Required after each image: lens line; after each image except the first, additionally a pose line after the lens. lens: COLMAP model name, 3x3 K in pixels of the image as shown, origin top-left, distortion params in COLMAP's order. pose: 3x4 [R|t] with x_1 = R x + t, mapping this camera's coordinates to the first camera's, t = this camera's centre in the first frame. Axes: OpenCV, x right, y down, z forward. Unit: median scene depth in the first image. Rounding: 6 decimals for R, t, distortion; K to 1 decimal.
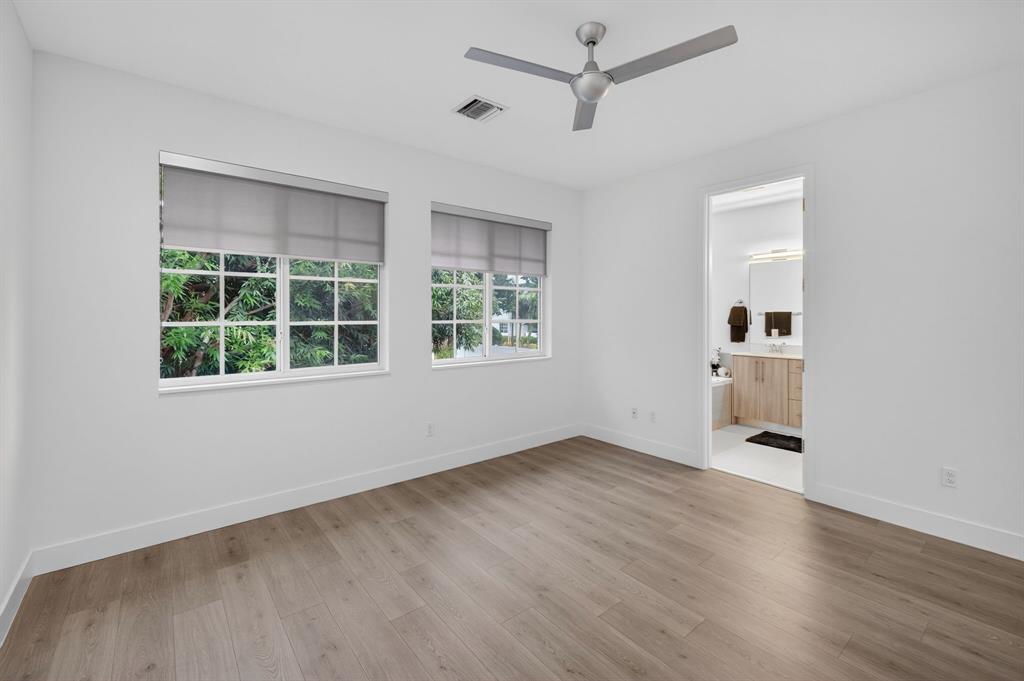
lens RADIAL K [[432.5, 0, 516.4], [0, 432.5, 315.6], [0, 0, 1]] dist [0.016332, -0.004074]
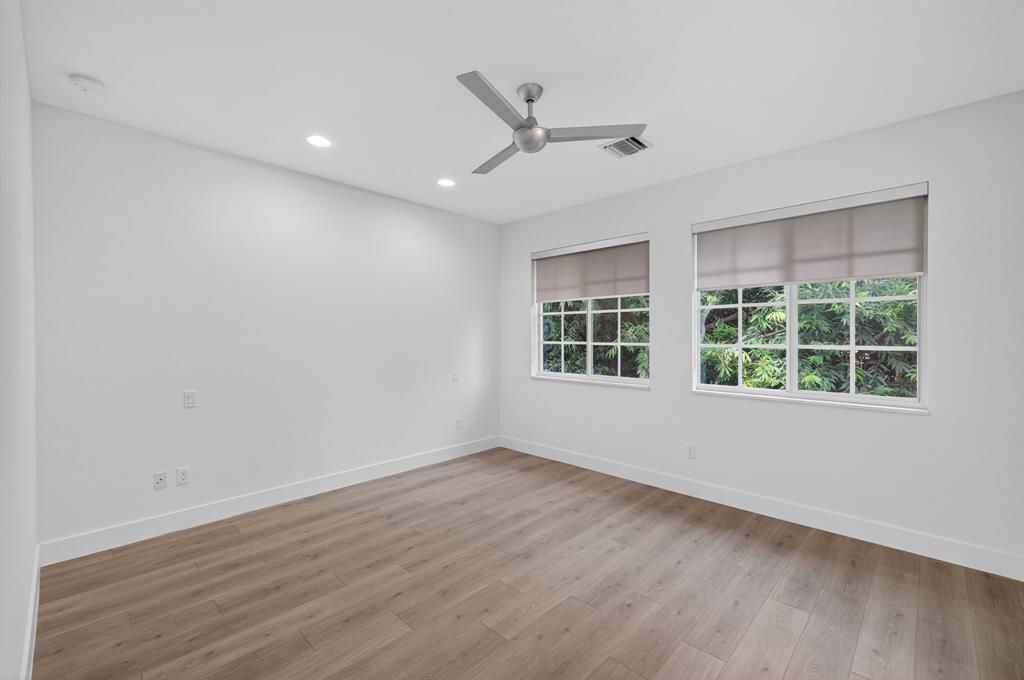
lens RADIAL K [[432.5, 0, 513.7], [0, 432.5, 334.8], [0, 0, 1]] dist [0.016332, -0.004074]
pose [[0.124986, -0.005858, -0.992141, 0.850138], [-0.004600, 0.999968, -0.006484, -0.000343], [0.992148, 0.005374, 0.124956, 0.525069]]
